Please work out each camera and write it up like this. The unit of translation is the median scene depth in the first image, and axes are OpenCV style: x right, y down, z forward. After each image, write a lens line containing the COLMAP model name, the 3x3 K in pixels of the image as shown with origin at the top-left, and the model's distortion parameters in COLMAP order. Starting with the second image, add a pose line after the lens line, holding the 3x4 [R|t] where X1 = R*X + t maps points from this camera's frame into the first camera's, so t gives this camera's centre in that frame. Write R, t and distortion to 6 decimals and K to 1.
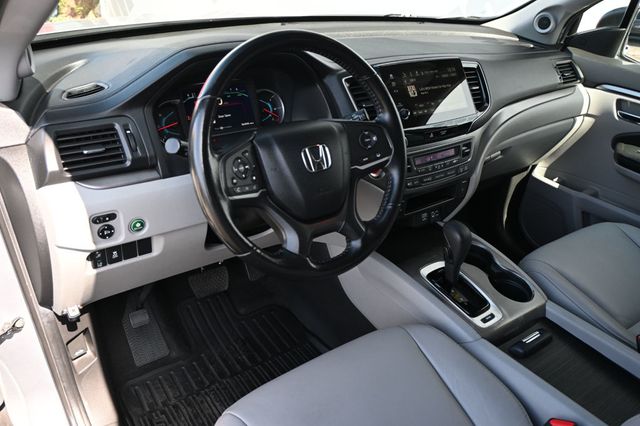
lens RADIAL K [[513.9, 0, 318.6], [0, 513.9, 210.0], [0, 0, 1]] dist [-0.029938, -0.000173]
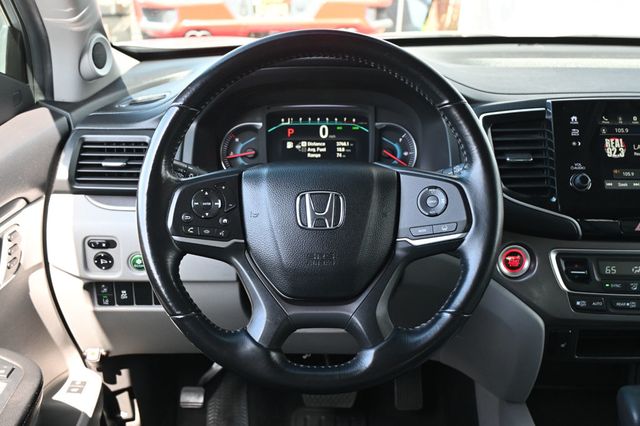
lens RADIAL K [[717.0, 0, 316.5], [0, 717.0, 210.8], [0, 0, 1]] dist [-0.011494, 0.000000]
pose [[0.809886, 0.147630, -0.567706, 0.391992], [-0.234353, 0.968651, -0.082431, -0.016089], [0.537740, 0.199803, 0.819094, 0.168919]]
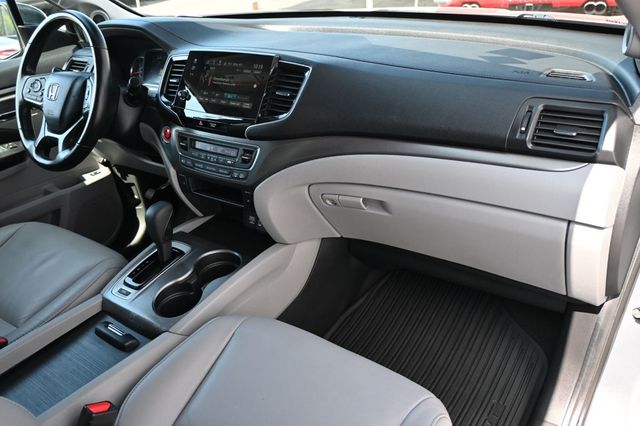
lens RADIAL K [[513.9, 0, 320.9], [0, 513.9, 212.8], [0, 0, 1]] dist [-0.029938, -0.000173]
pose [[0.306317, 0.361352, -0.880678, 1.305751], [-0.366630, 0.898565, 0.241171, -0.331690], [0.878494, 0.249009, 0.407728, 0.874432]]
